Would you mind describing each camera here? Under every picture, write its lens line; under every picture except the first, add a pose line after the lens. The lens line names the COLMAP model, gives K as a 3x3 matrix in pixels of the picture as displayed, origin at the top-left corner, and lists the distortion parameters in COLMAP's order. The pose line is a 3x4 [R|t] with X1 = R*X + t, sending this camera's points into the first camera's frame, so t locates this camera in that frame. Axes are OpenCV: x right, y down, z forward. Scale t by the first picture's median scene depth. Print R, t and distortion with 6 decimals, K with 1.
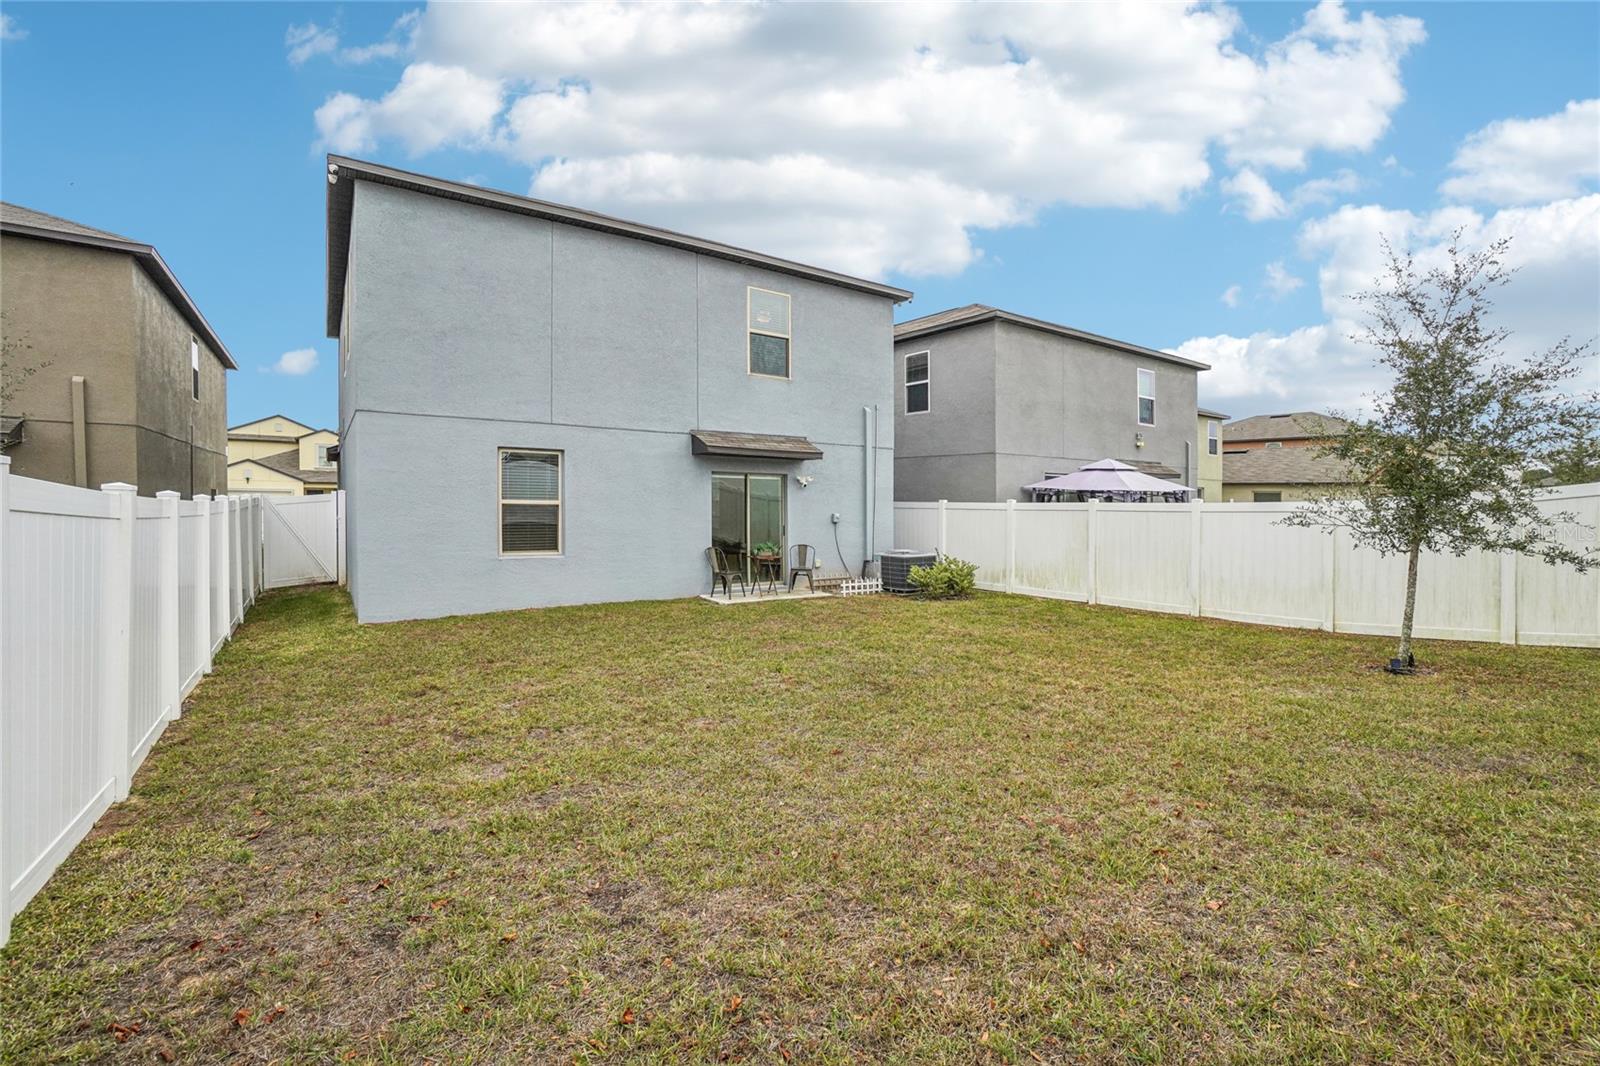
lens RADIAL K [[724.1, 0, 794.5], [0, 724.1, 485.1], [0, 0, 1]] dist [-0.065038, 0.022675]
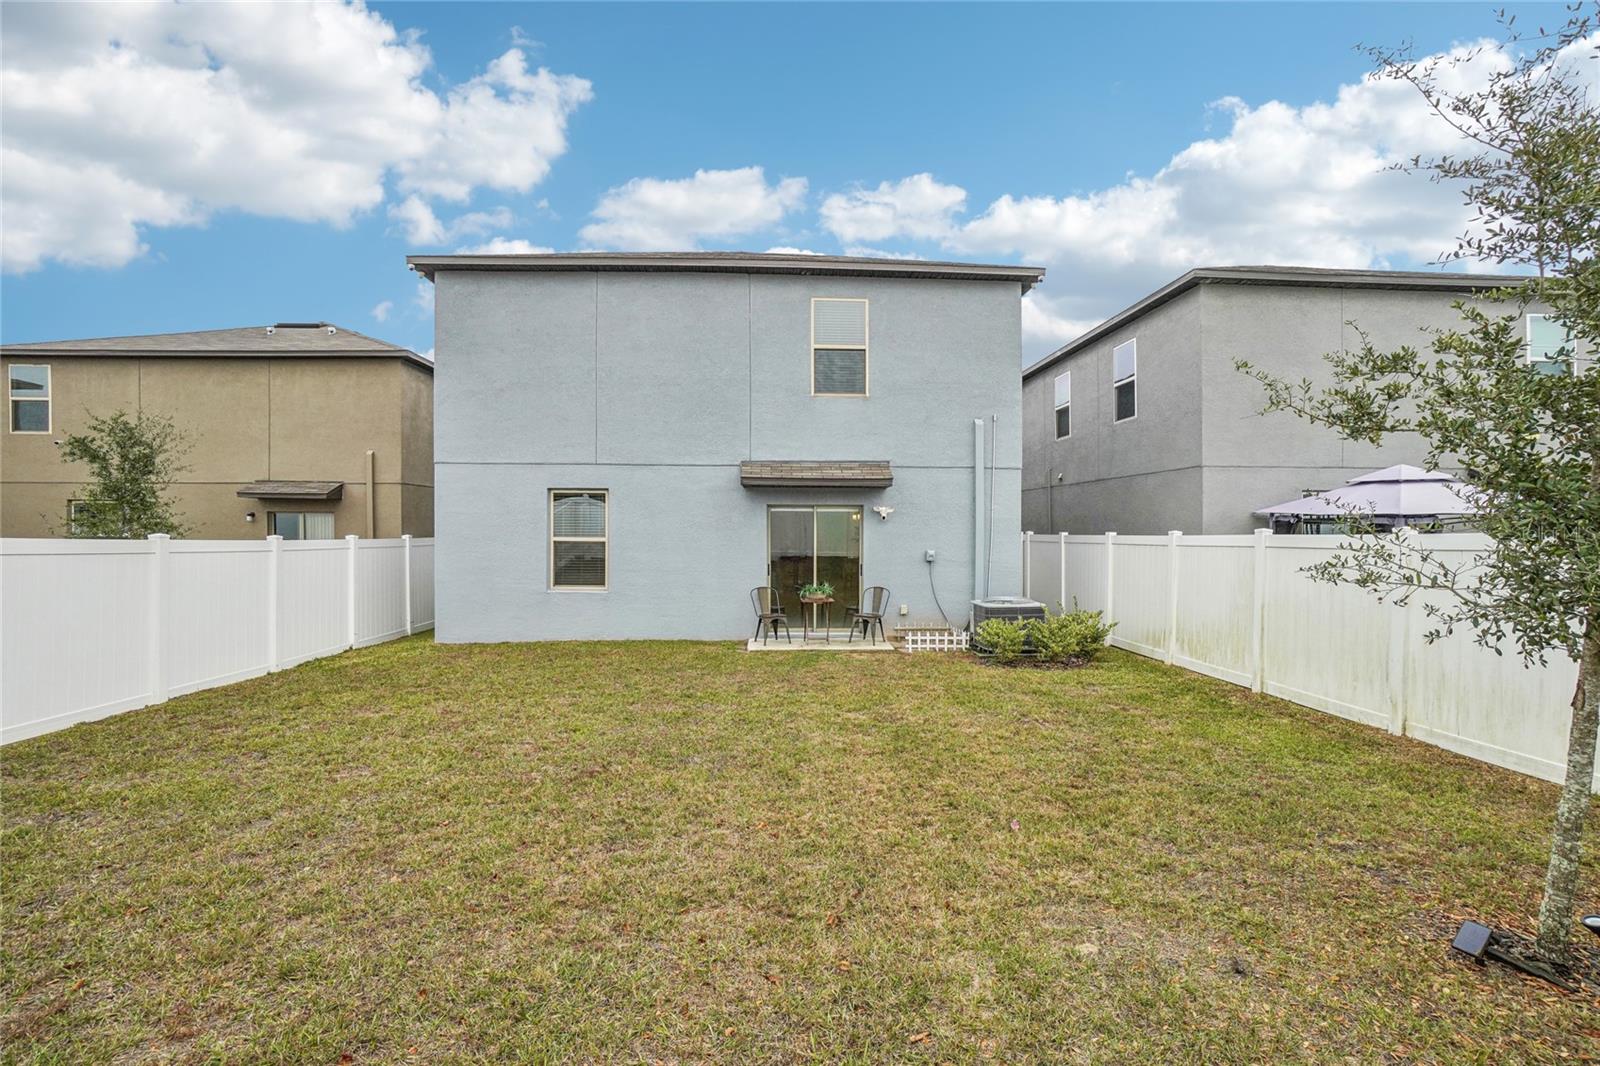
lens RADIAL K [[716.2, 0, 792.9], [0, 716.2, 503.9], [0, 0, 1]] dist [-0.063383, 0.021285]
pose [[0.844710, -0.032049, -0.534263, 0.388916], [0.019527, 0.999386, -0.029078, 0.007062], [0.534867, 0.014130, 0.844818, 0.238119]]
